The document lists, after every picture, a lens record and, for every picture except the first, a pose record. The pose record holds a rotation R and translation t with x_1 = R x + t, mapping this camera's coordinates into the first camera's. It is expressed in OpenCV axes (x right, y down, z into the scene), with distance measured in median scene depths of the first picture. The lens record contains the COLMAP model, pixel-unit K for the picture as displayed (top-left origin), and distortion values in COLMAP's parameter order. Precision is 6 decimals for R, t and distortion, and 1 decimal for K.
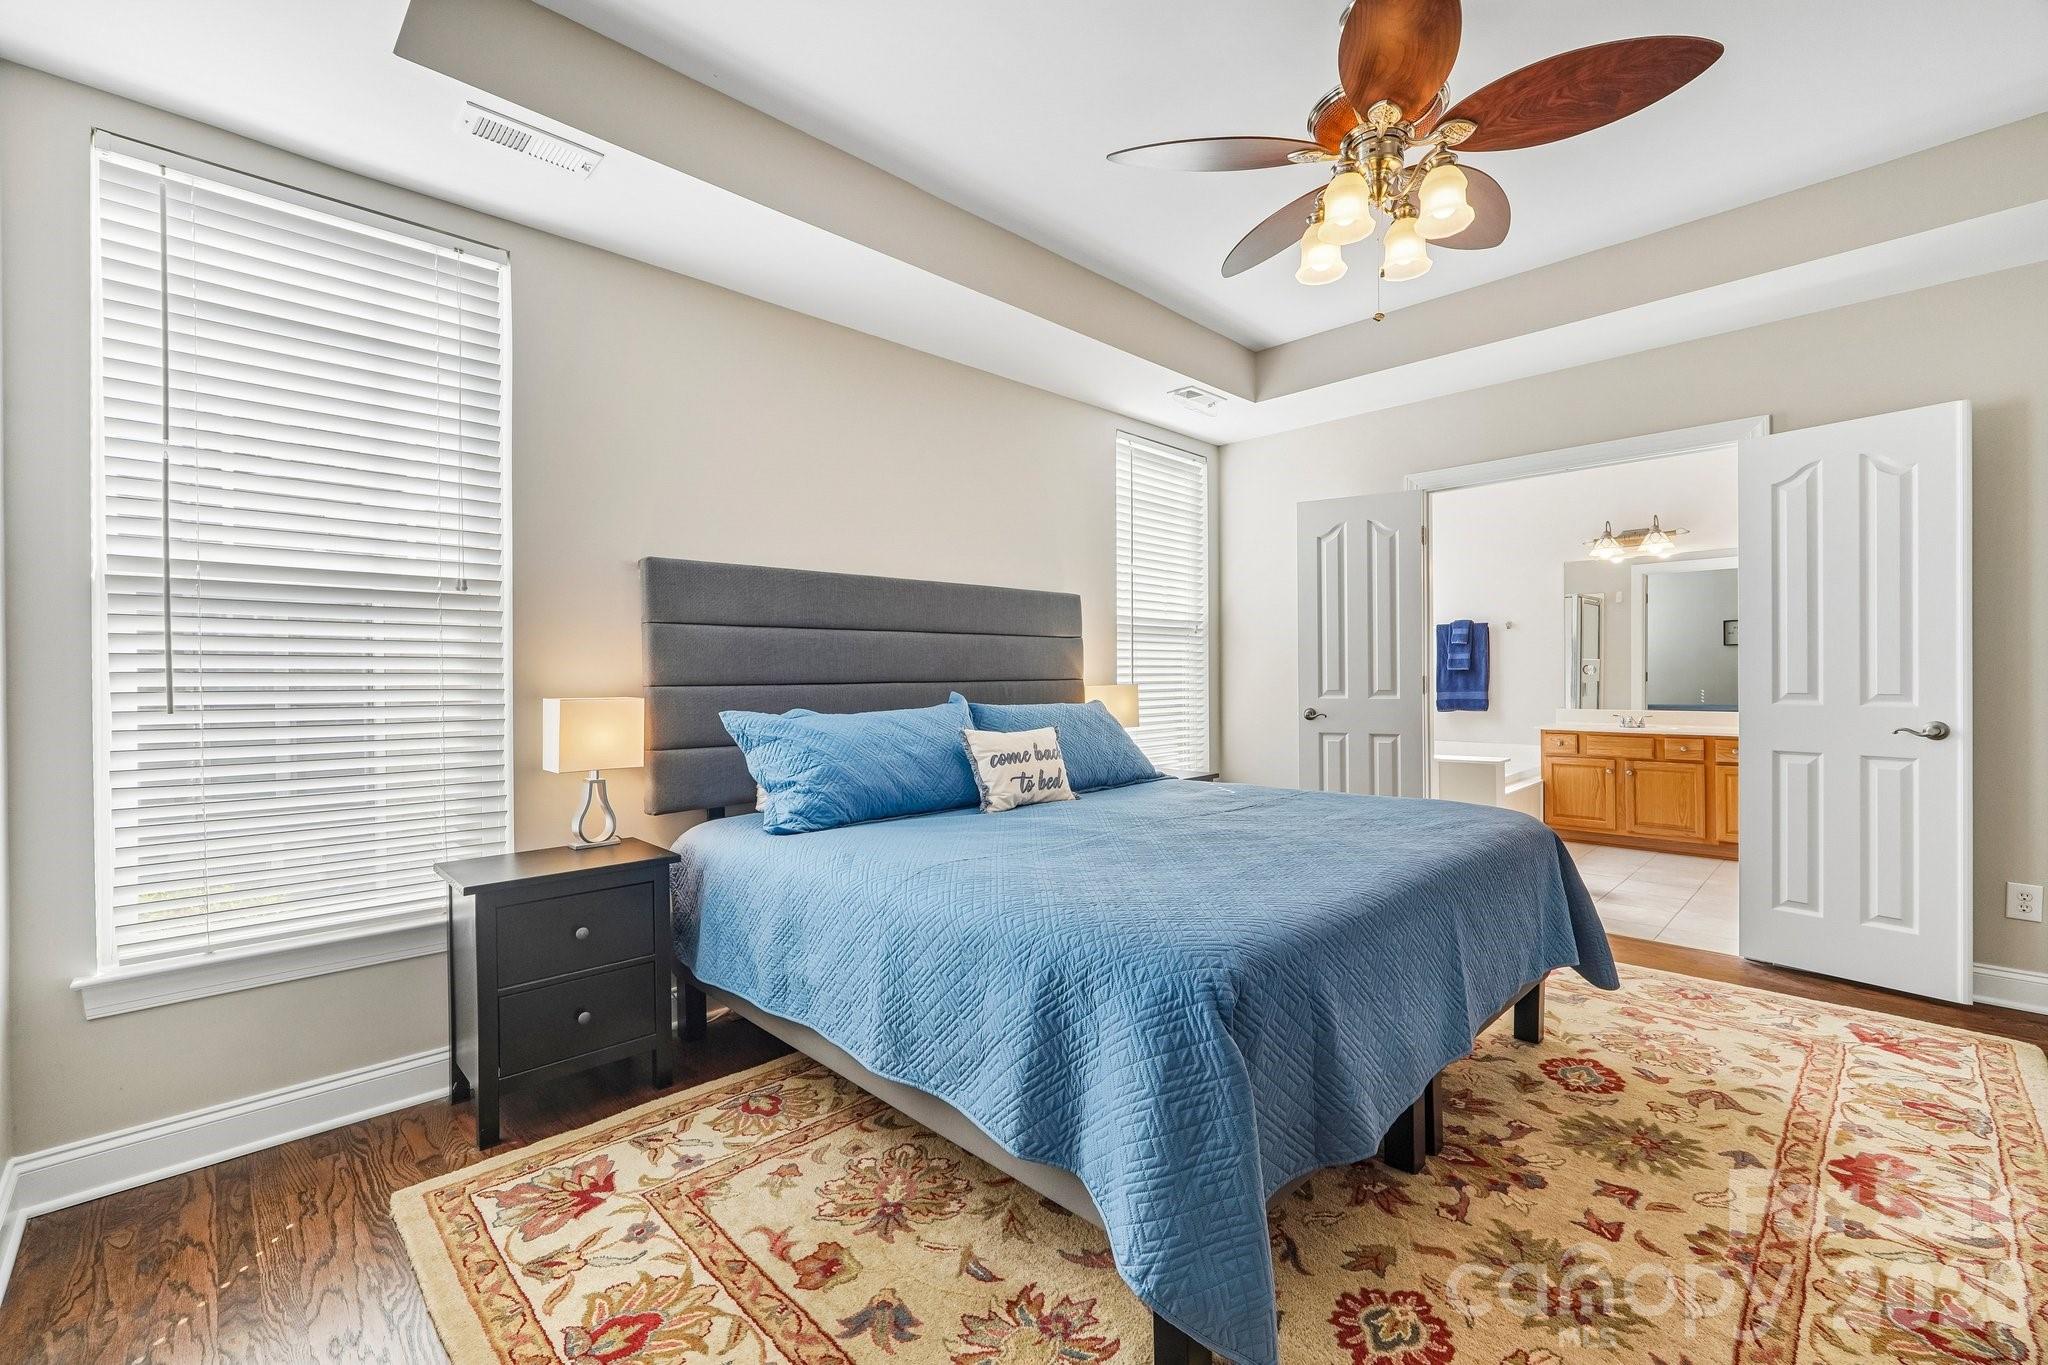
lens RADIAL K [[861.1, 0, 1023.6], [0, 861.1, 675.7], [0, 0, 1]] dist [-0.018421, 0.007797]
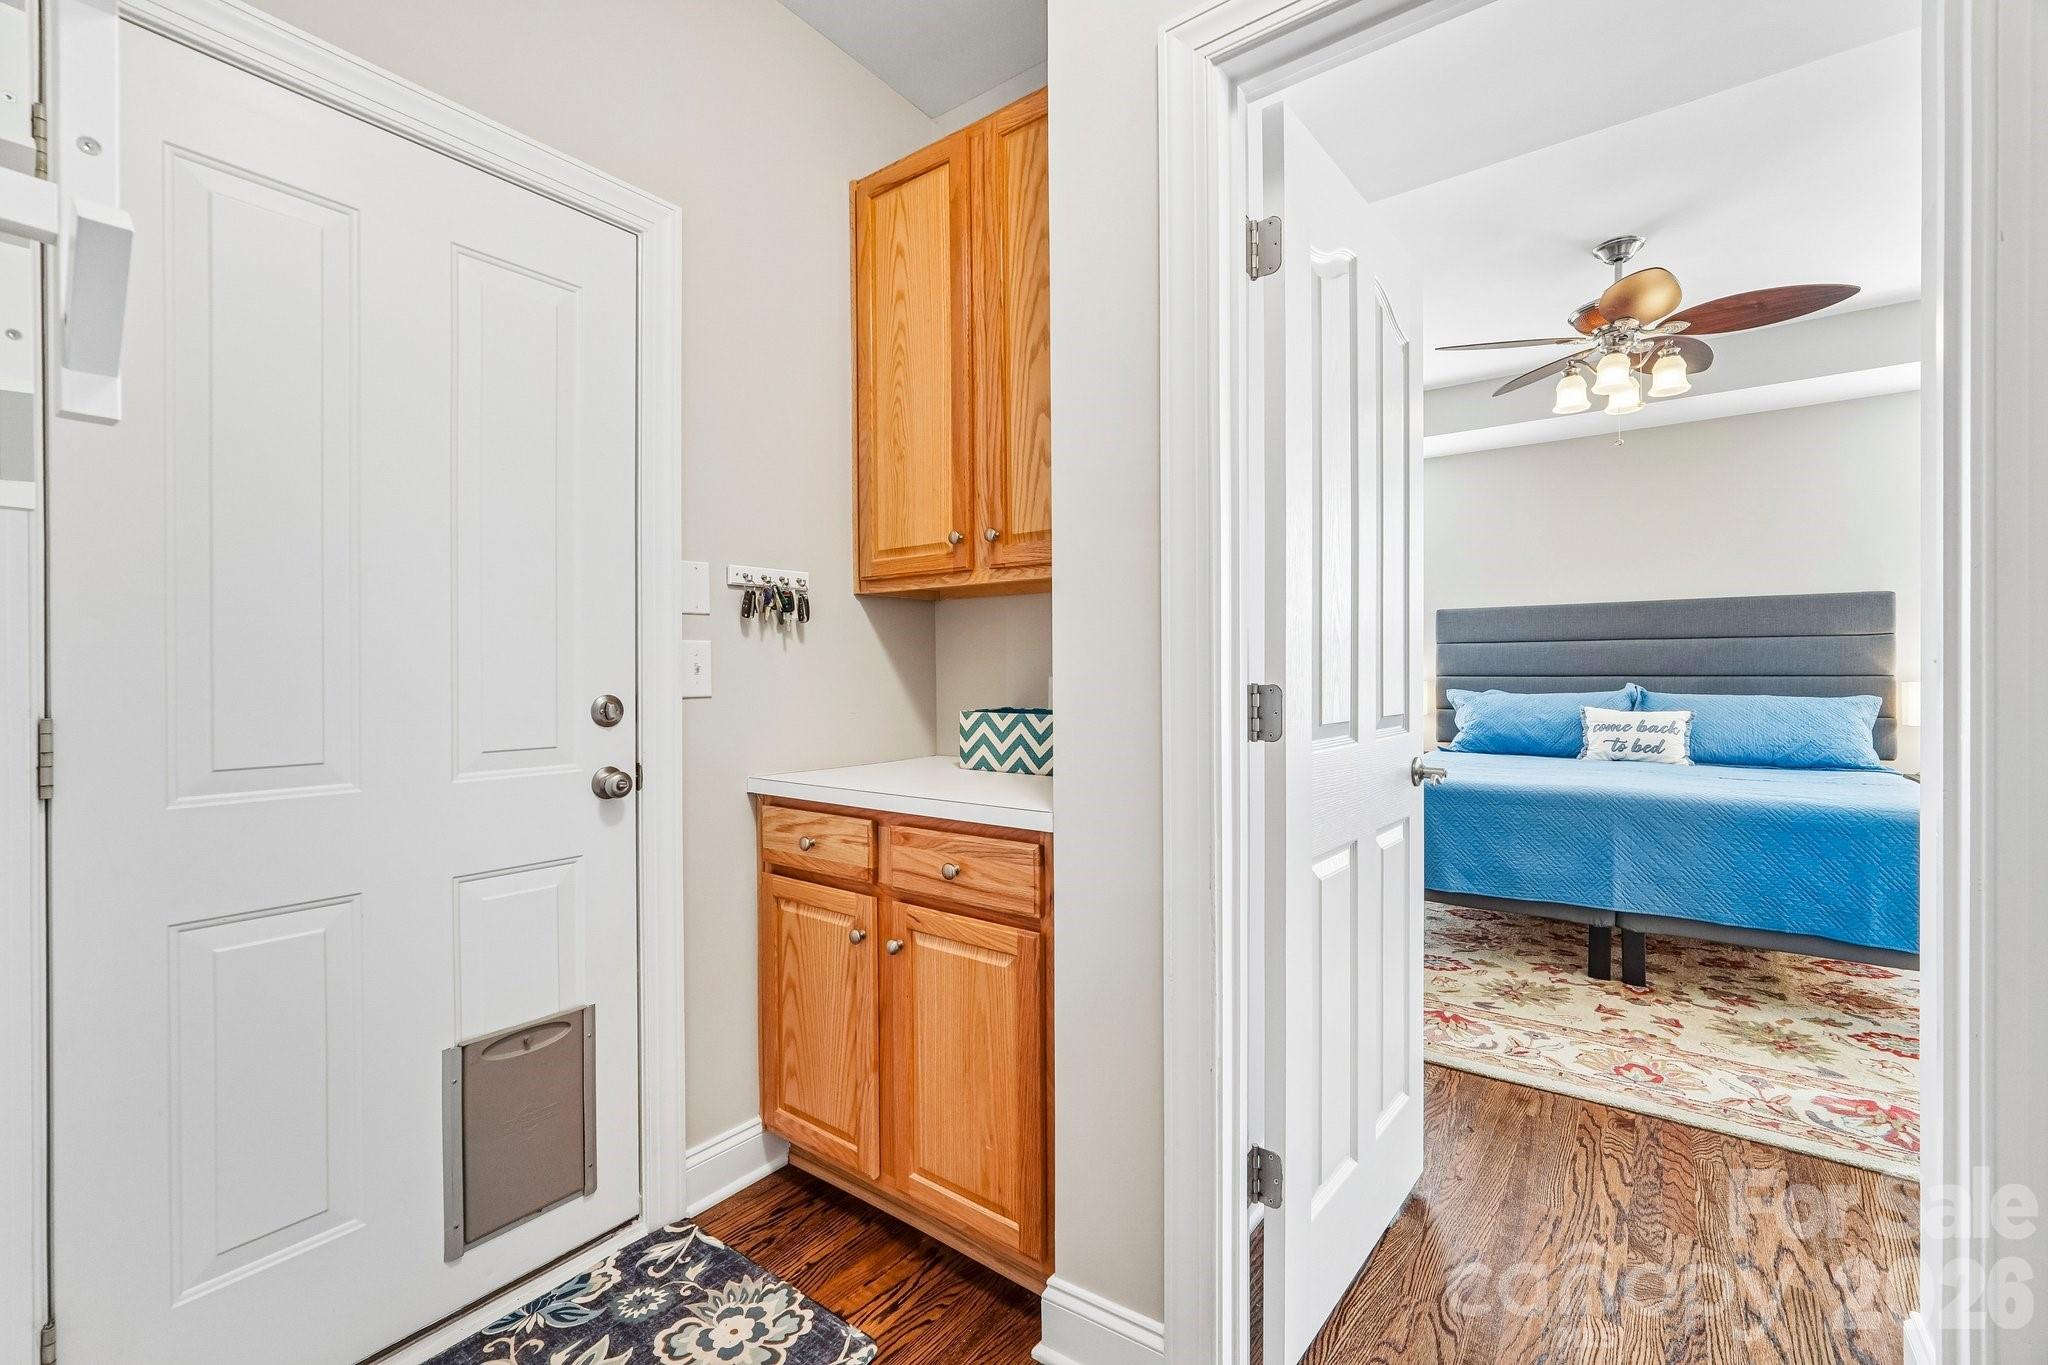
lens RADIAL K [[861.1, 0, 1023.6], [0, 861.1, 675.7], [0, 0, 1]] dist [-0.018421, 0.007797]
pose [[0.150493, 0.010535, -0.988555, 1.318796], [-0.001521, 0.999944, 0.010425, -0.006840], [0.988610, -0.000066, 0.150501, -0.220910]]
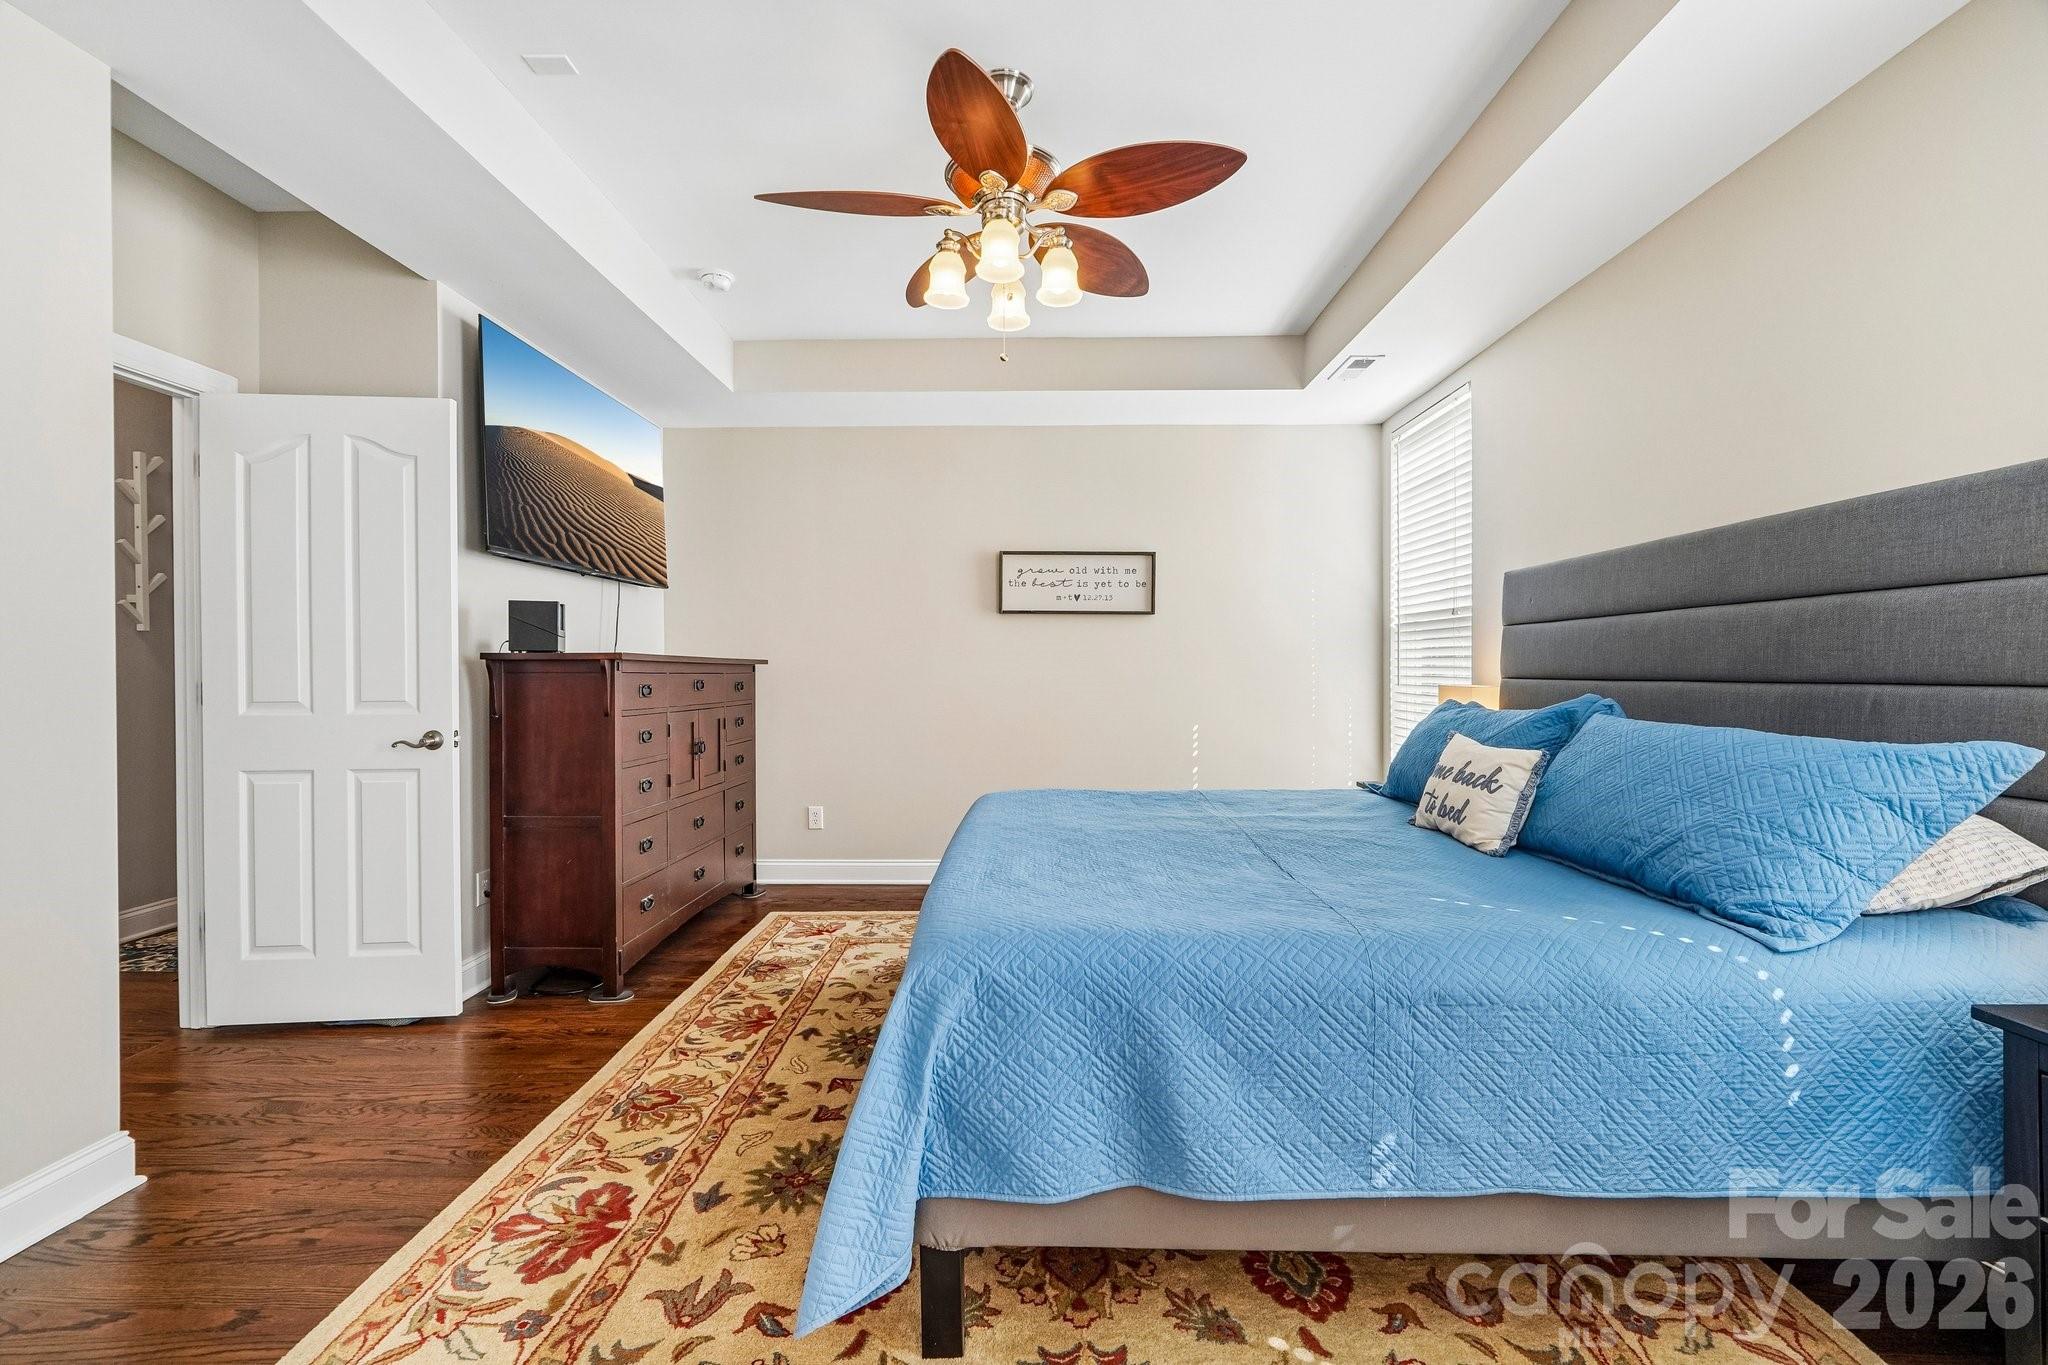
lens RADIAL K [[861.1, 0, 1023.6], [0, 861.1, 675.7], [0, 0, 1]] dist [-0.018421, 0.007797]
pose [[-0.709091, 0.013616, -0.704986, 0.885331], [0.006180, 0.999895, 0.013096, -0.010795], [0.705090, 0.004929, -0.709100, 1.345282]]
